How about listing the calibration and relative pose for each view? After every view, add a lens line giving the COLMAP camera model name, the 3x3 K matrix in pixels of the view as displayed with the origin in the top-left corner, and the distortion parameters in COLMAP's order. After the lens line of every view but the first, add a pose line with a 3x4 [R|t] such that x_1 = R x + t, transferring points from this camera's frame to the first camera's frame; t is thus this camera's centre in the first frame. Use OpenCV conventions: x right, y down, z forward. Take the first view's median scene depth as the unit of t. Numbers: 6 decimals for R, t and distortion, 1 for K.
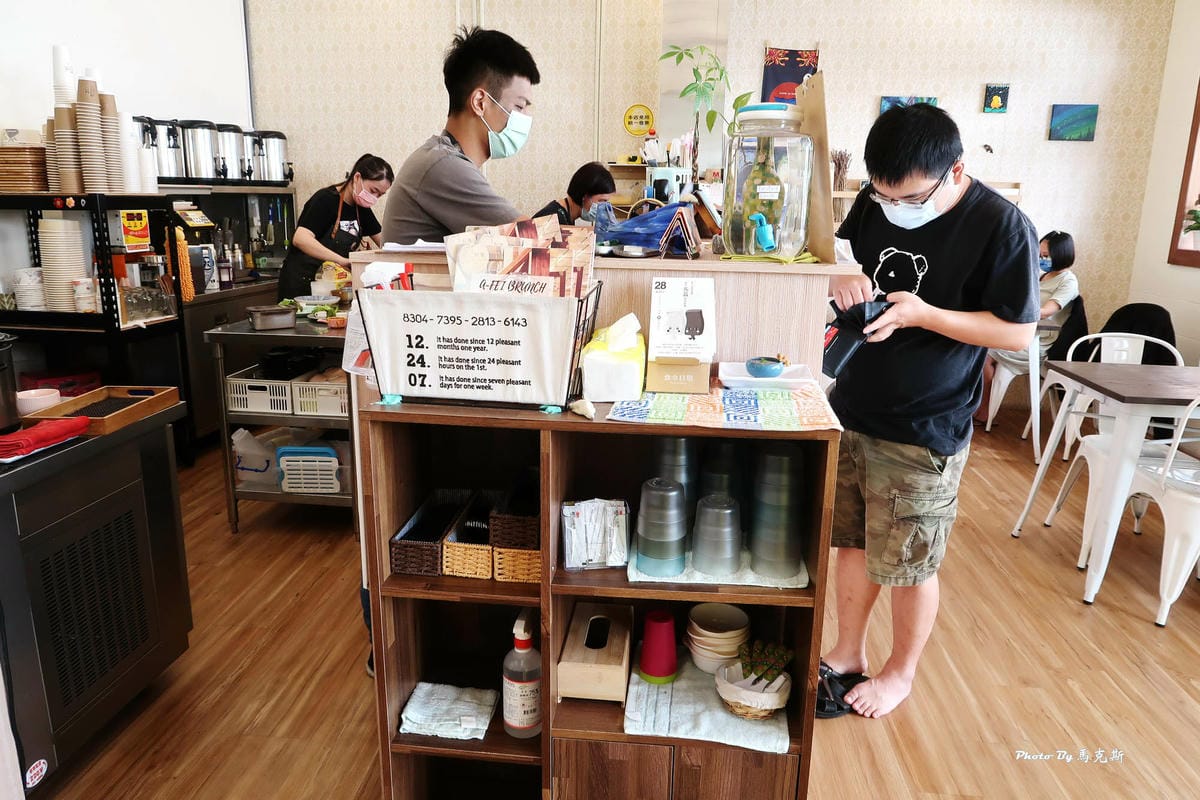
lens RADIAL K [[838.7, 0, 597.9], [0, 838.7, 400.1], [0, 0, 1]] dist [-0.021099, 0.000620]
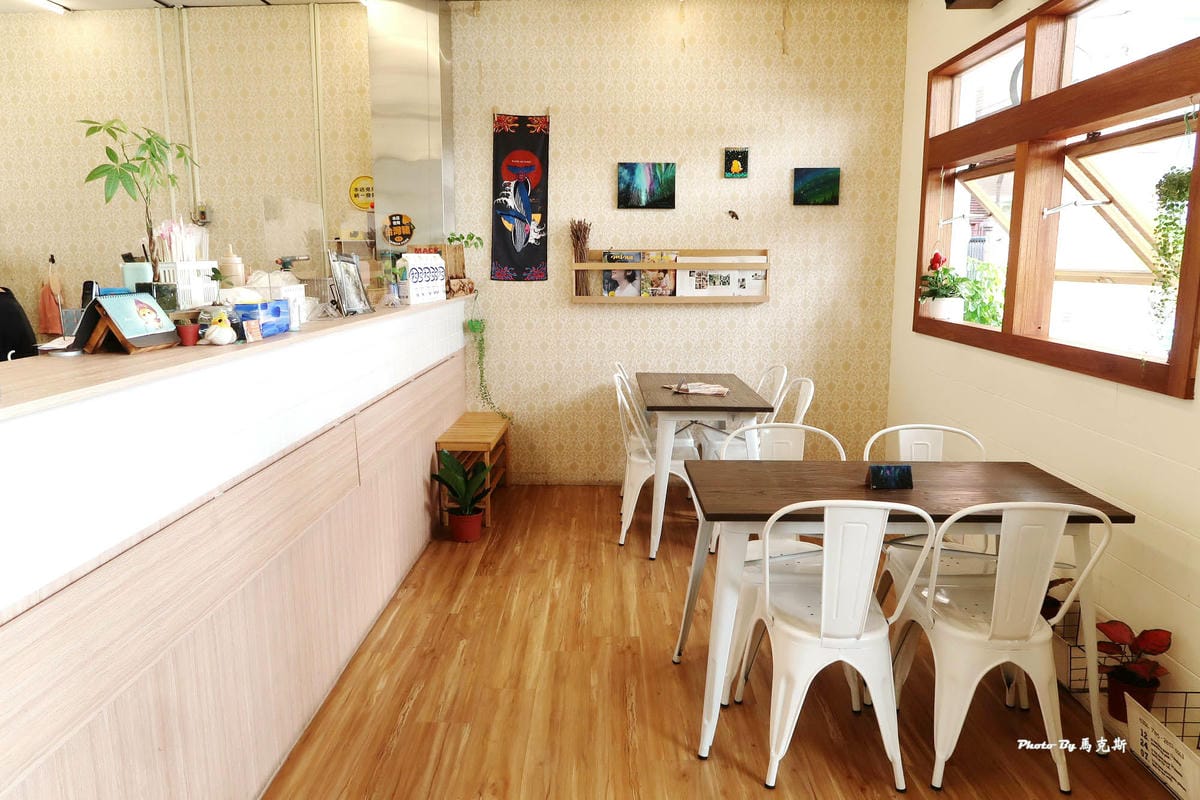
lens RADIAL K [[838.7, 0, 600.4], [0, 838.7, 403.0], [0, 0, 1]] dist [-0.021099, 0.000620]
pose [[0.995998, -0.036177, 0.081720, 0.235077], [0.041315, 0.997216, -0.062075, -0.036141], [-0.079247, 0.065203, 0.994720, 0.079172]]
